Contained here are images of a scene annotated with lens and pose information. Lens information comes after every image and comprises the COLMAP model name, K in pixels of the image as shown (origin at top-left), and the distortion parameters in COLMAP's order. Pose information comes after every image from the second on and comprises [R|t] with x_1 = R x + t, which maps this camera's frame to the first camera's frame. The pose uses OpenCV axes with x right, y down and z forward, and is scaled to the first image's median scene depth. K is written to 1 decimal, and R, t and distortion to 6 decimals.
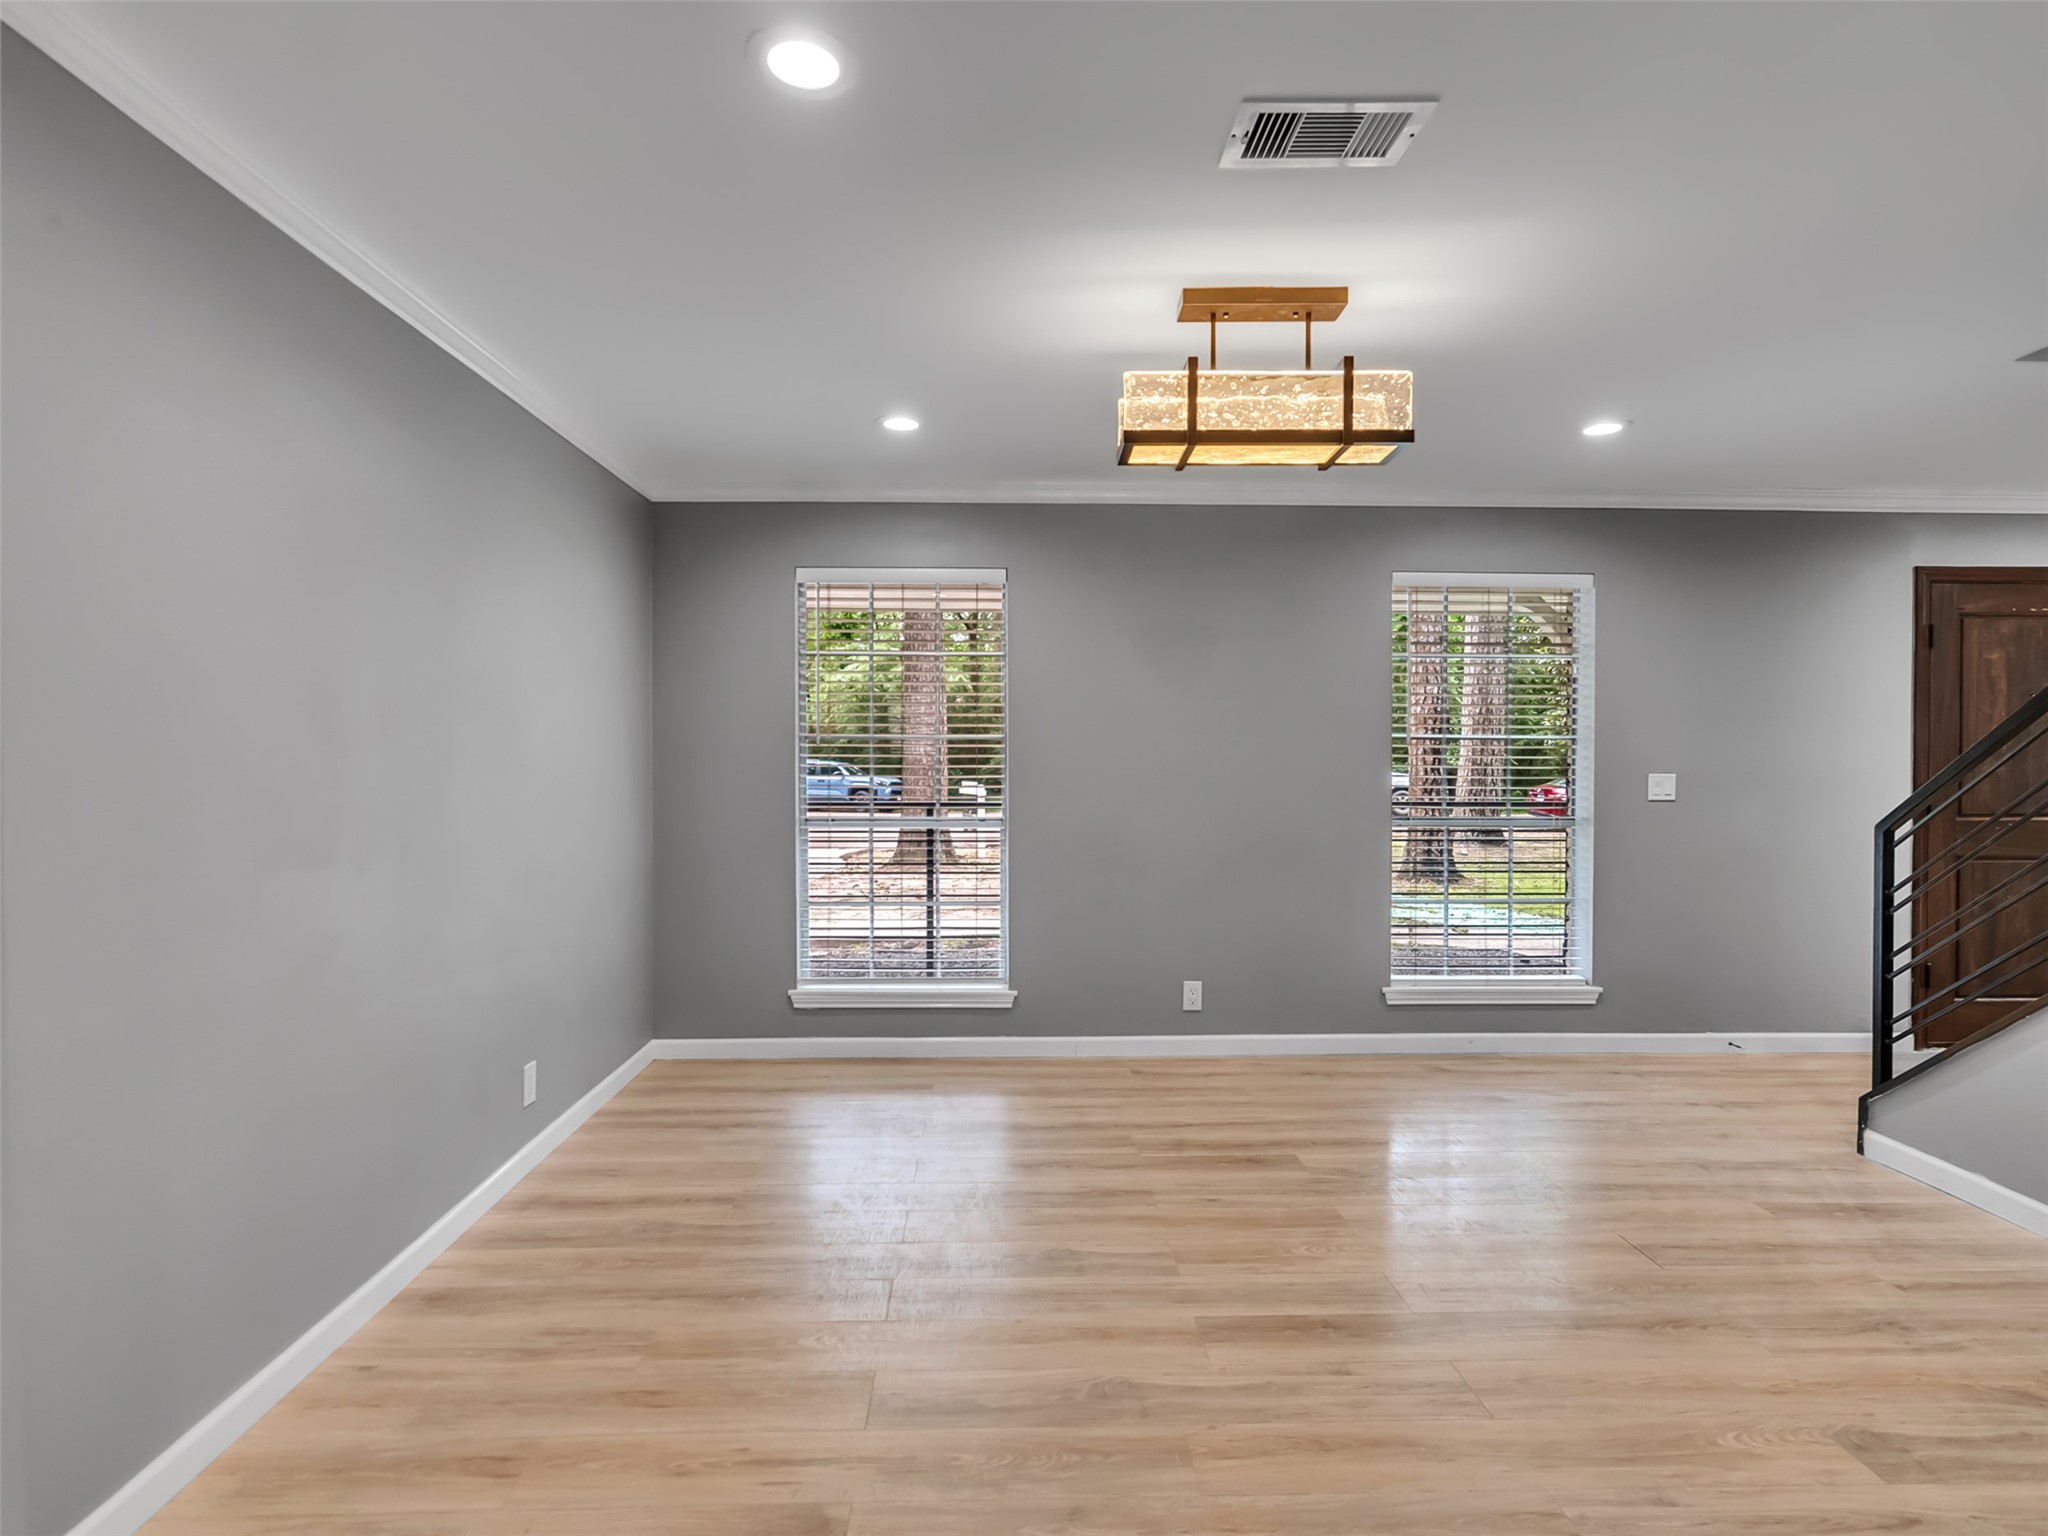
lens RADIAL K [[1048.0, 0, 1011.9], [0, 1048.0, 763.4], [0, 0, 1]] dist [-0.009352, 0.006031]
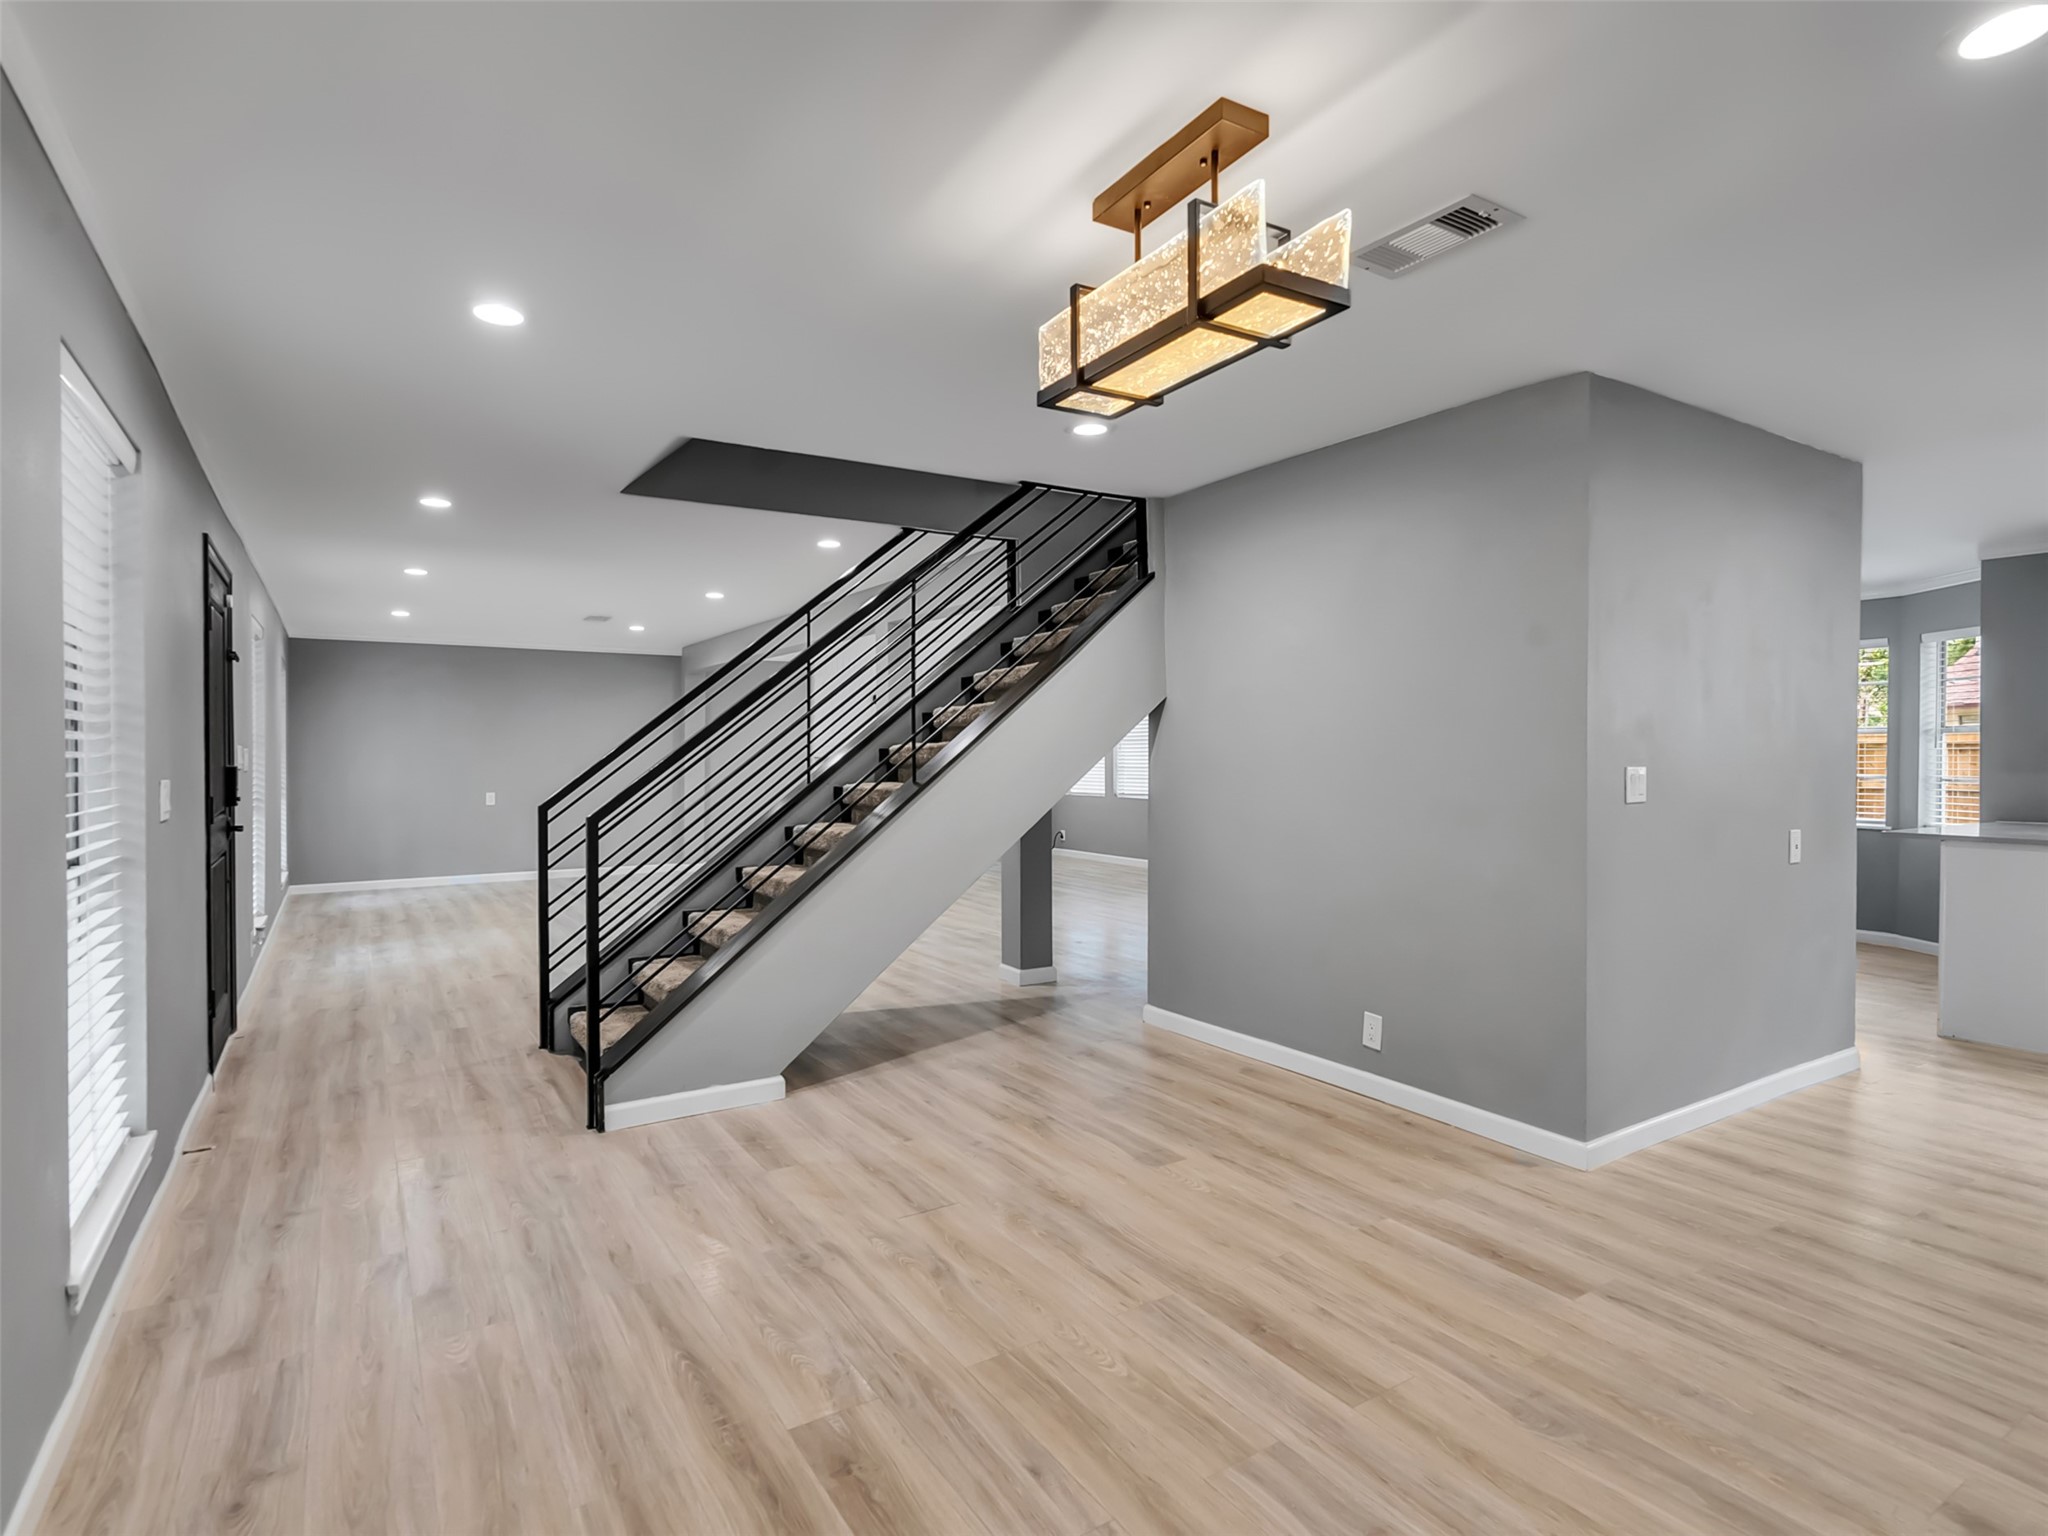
lens RADIAL K [[1048.0, 0, 994.3], [0, 1048.0, 774.3], [0, 0, 1]] dist [-0.009352, 0.006031]
pose [[-0.513646, -0.013813, 0.857891, -0.397595], [0.004550, 0.999812, 0.018823, -0.004260], [-0.857990, 0.013571, -0.513487, 1.674918]]
